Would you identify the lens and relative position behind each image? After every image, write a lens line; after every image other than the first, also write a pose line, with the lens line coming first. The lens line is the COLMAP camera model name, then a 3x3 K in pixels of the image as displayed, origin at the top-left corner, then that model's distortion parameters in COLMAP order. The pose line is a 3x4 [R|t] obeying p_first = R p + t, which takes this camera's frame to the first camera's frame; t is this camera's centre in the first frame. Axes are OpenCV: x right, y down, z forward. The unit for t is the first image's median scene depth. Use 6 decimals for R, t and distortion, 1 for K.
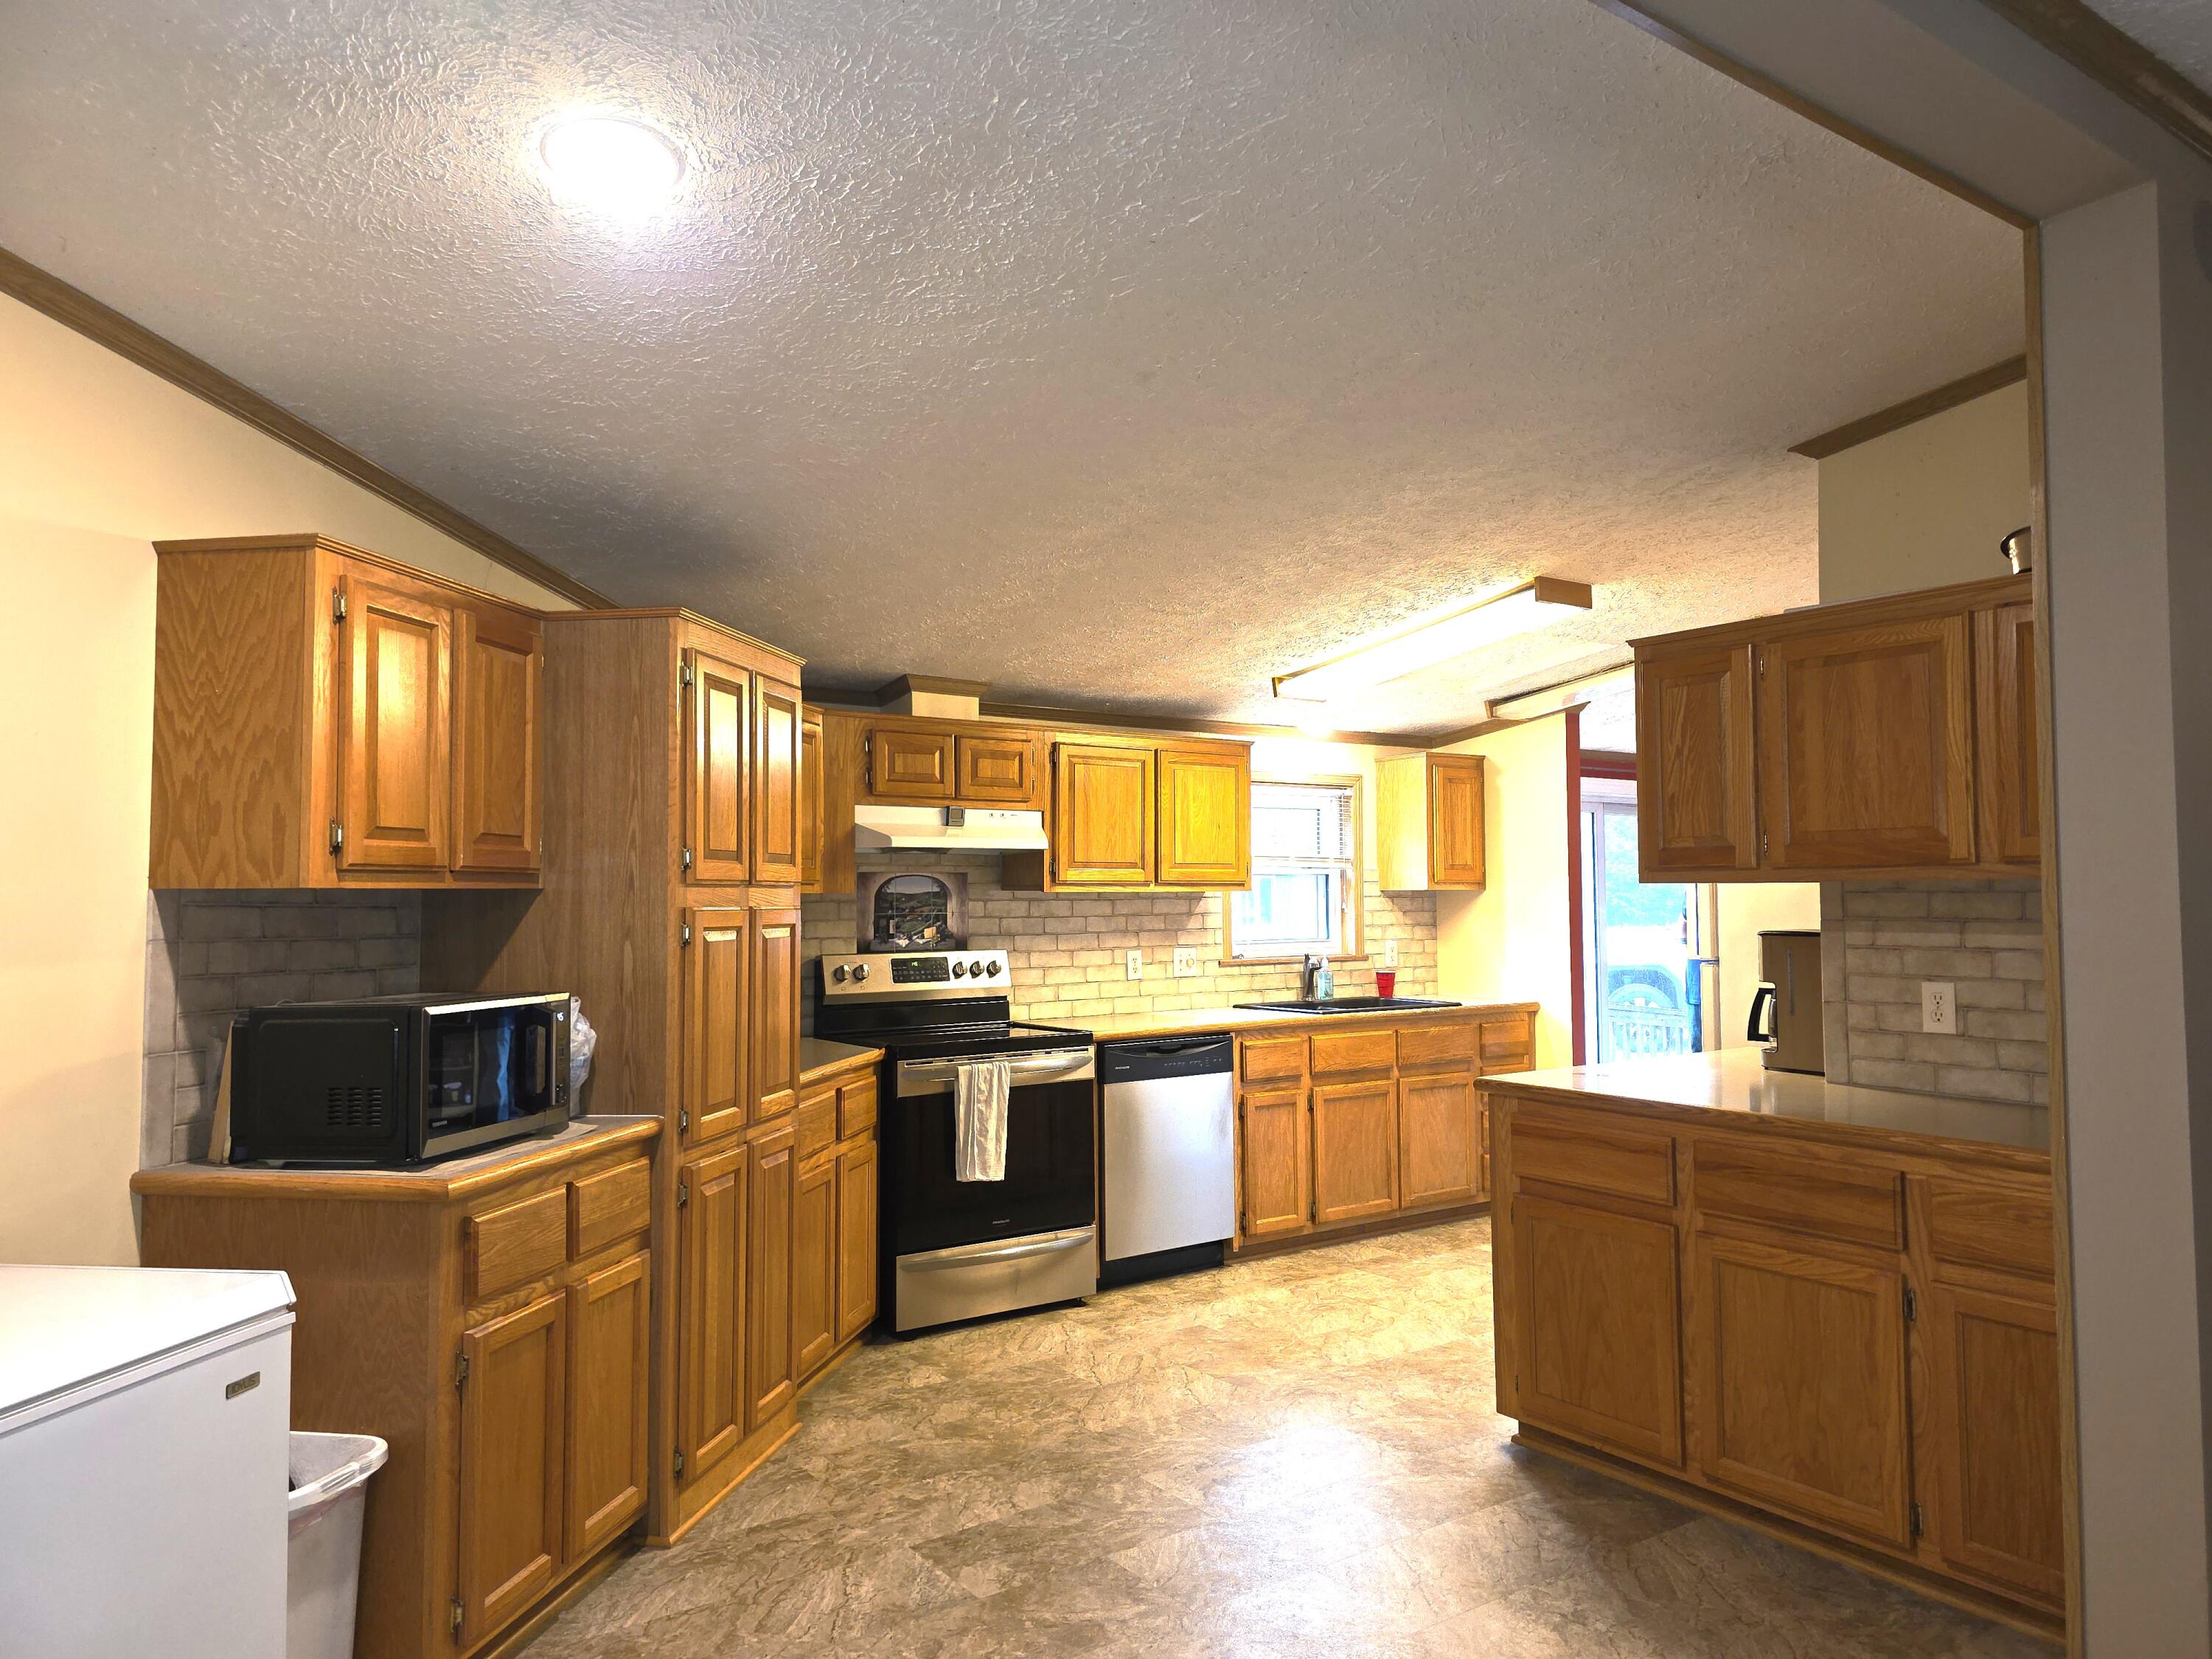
lens RADIAL K [[1460.2, 0, 1106.0], [0, 1460.2, 829.5], [0, 0, 1]] dist [0.075901, -0.088314]
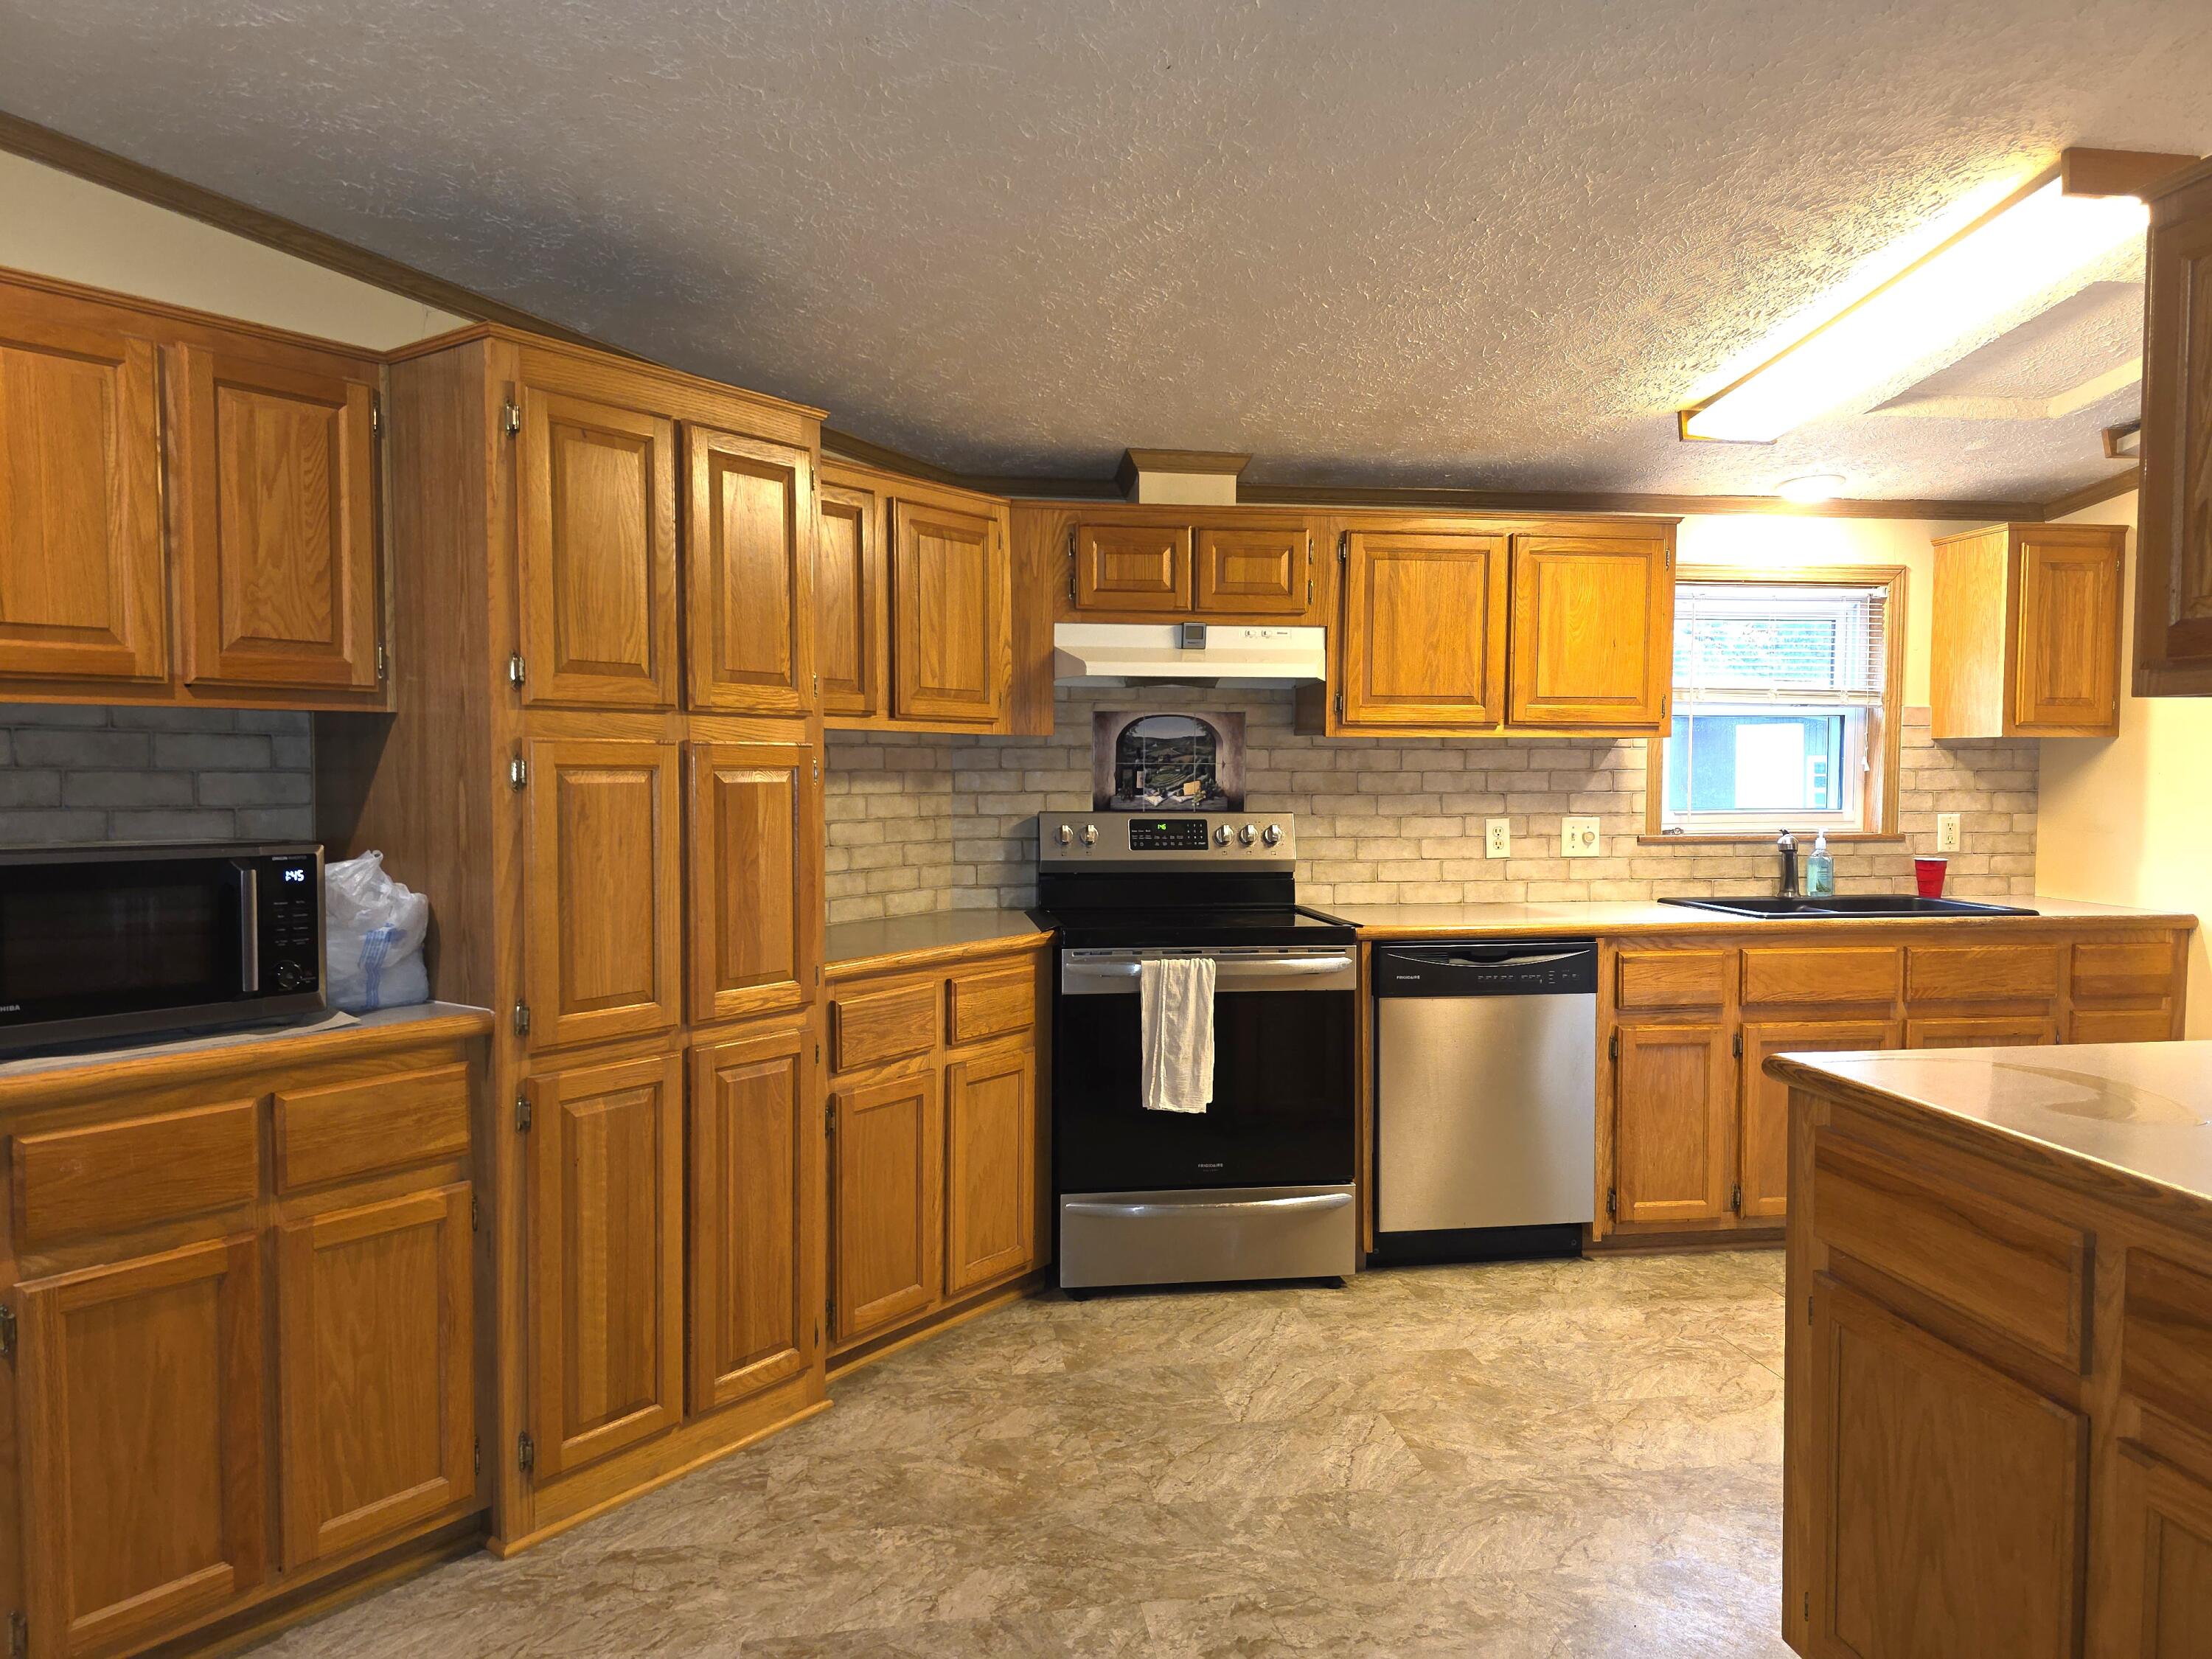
lens RADIAL K [[1460.2, 0, 1106.0], [0, 1460.2, 829.5], [0, 0, 1]] dist [0.075901, -0.088314]
pose [[0.897388, 0.027518, -0.440383, 0.193397], [0.012682, 0.996032, 0.088083, 0.023744], [0.441060, -0.084629, 0.893479, 0.287453]]
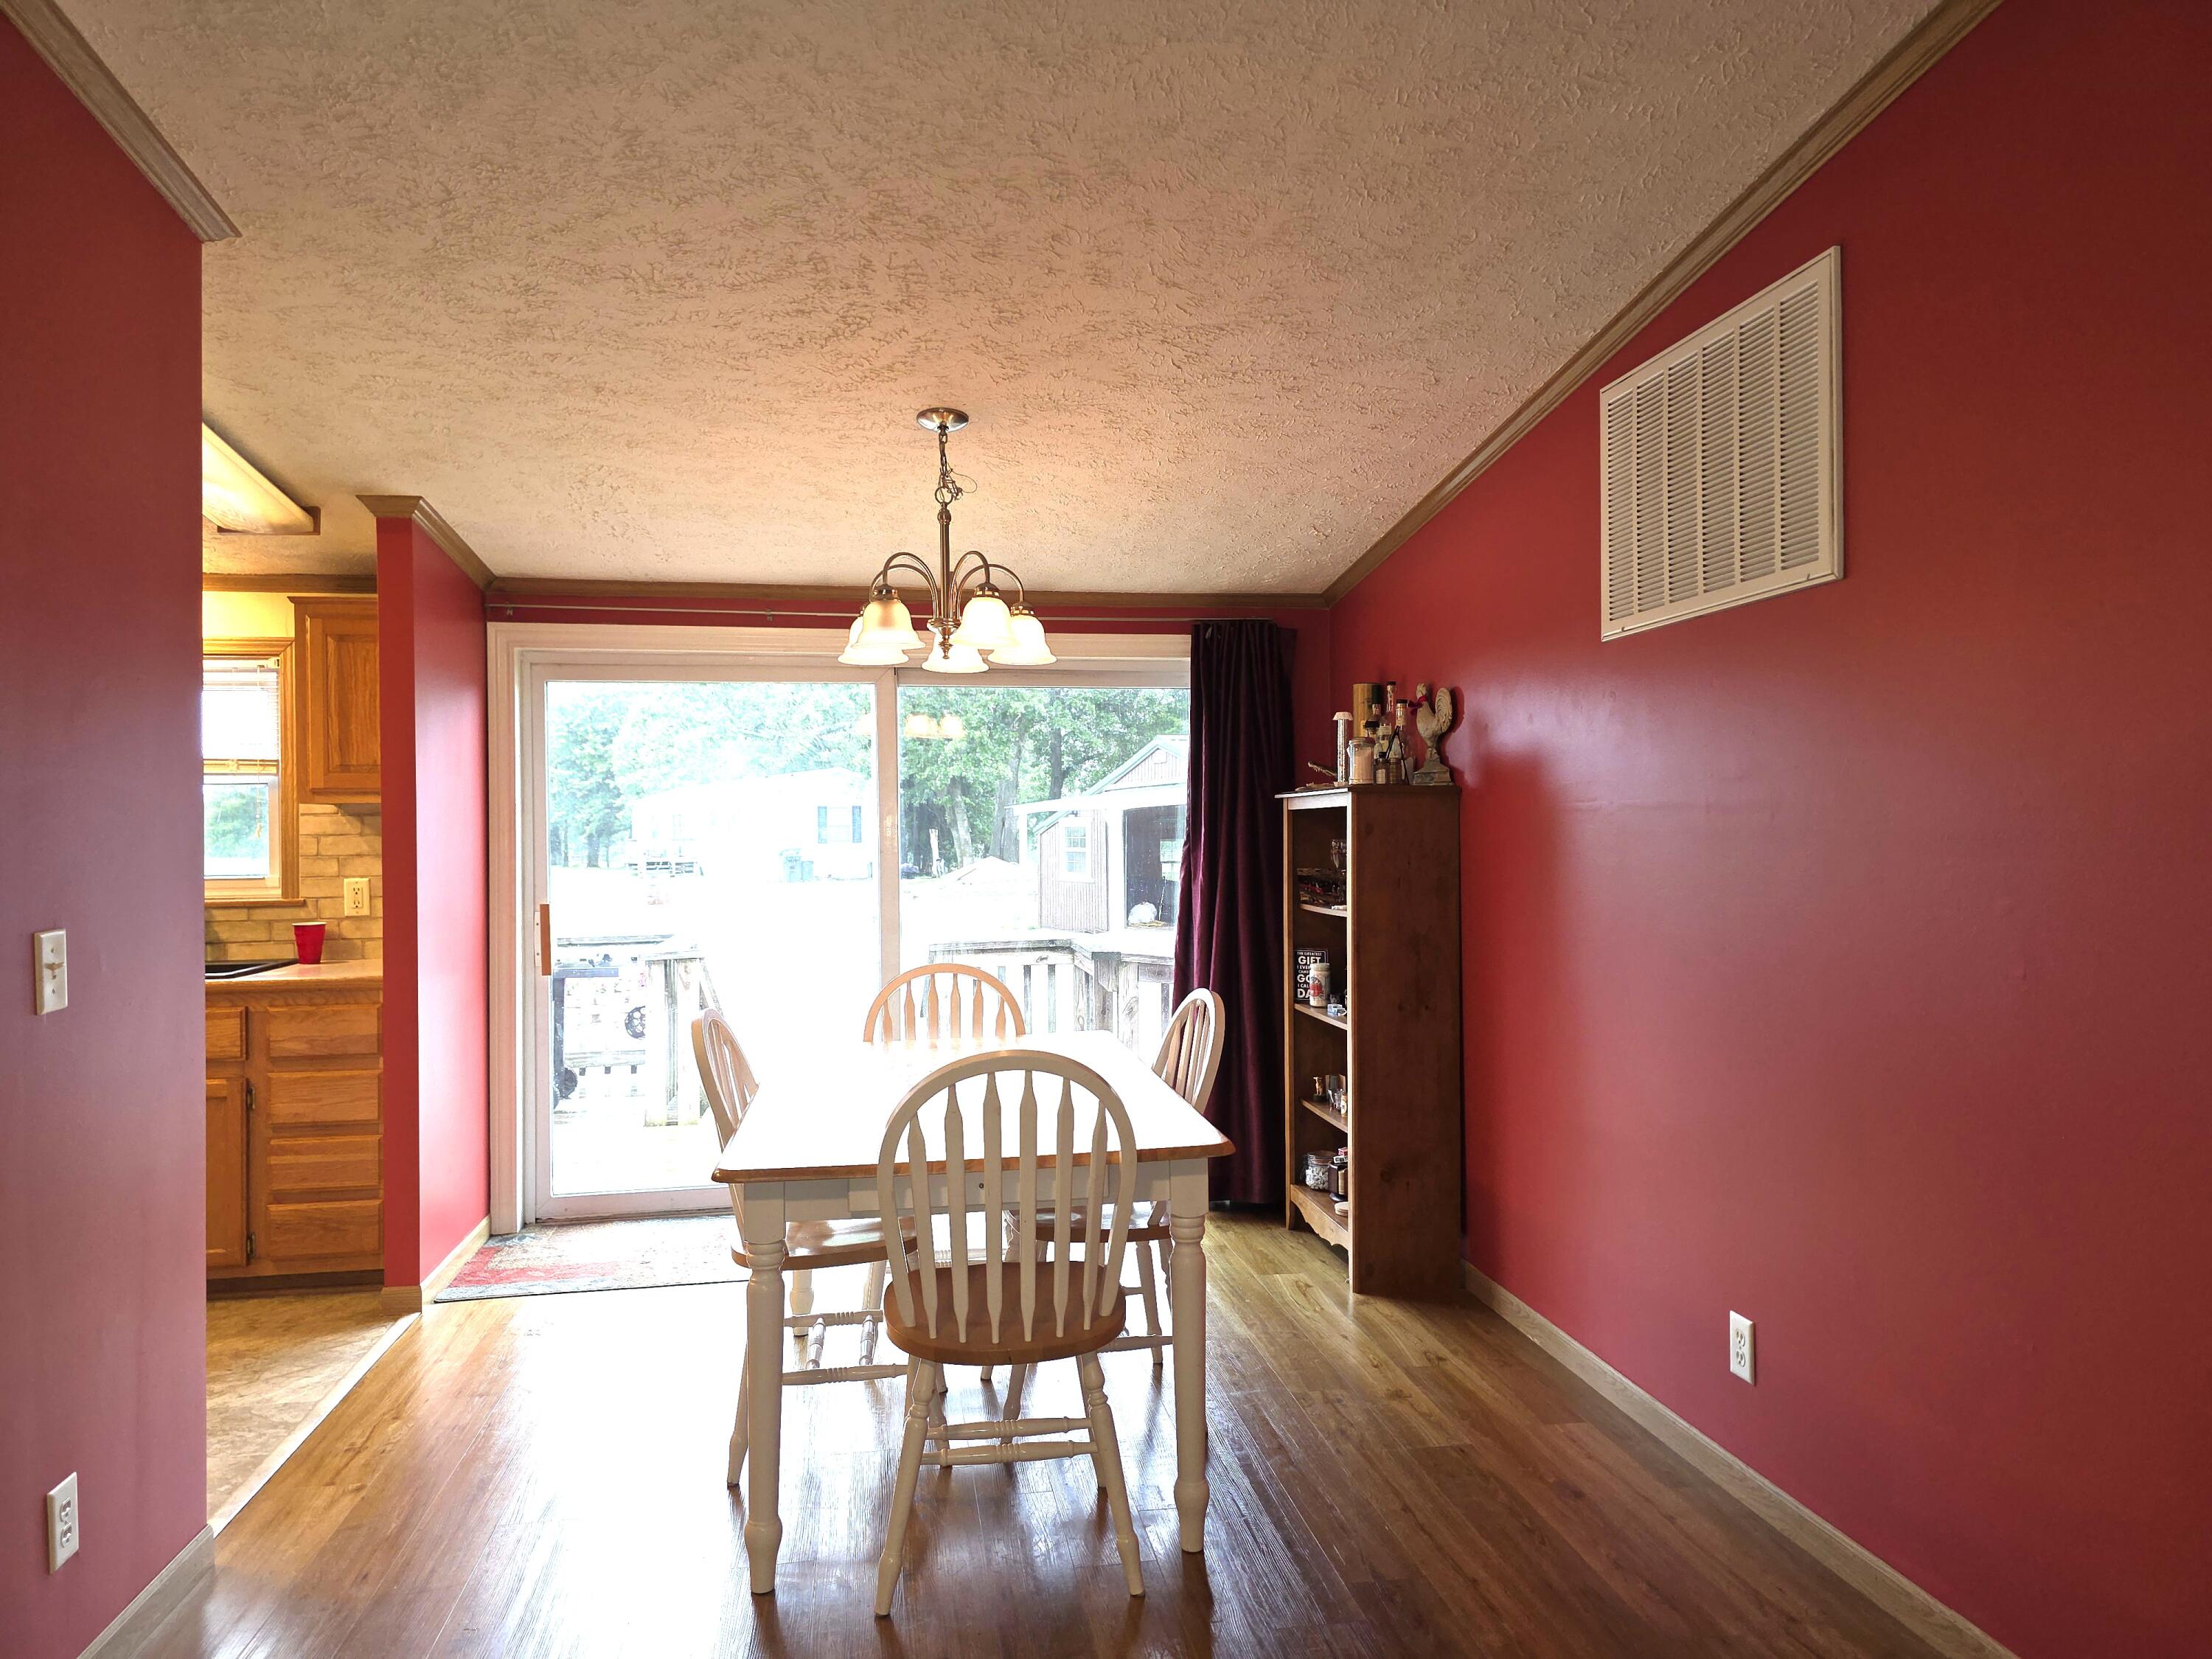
lens RADIAL K [[1460.2, 0, 1106.0], [0, 1460.2, 829.5], [0, 0, 1]] dist [0.075901, -0.088314]
pose [[0.903582, -0.004809, -0.428389, 1.065925], [0.024691, 0.998859, 0.040867, 0.043575], [0.427704, -0.047504, 0.902670, 0.688758]]
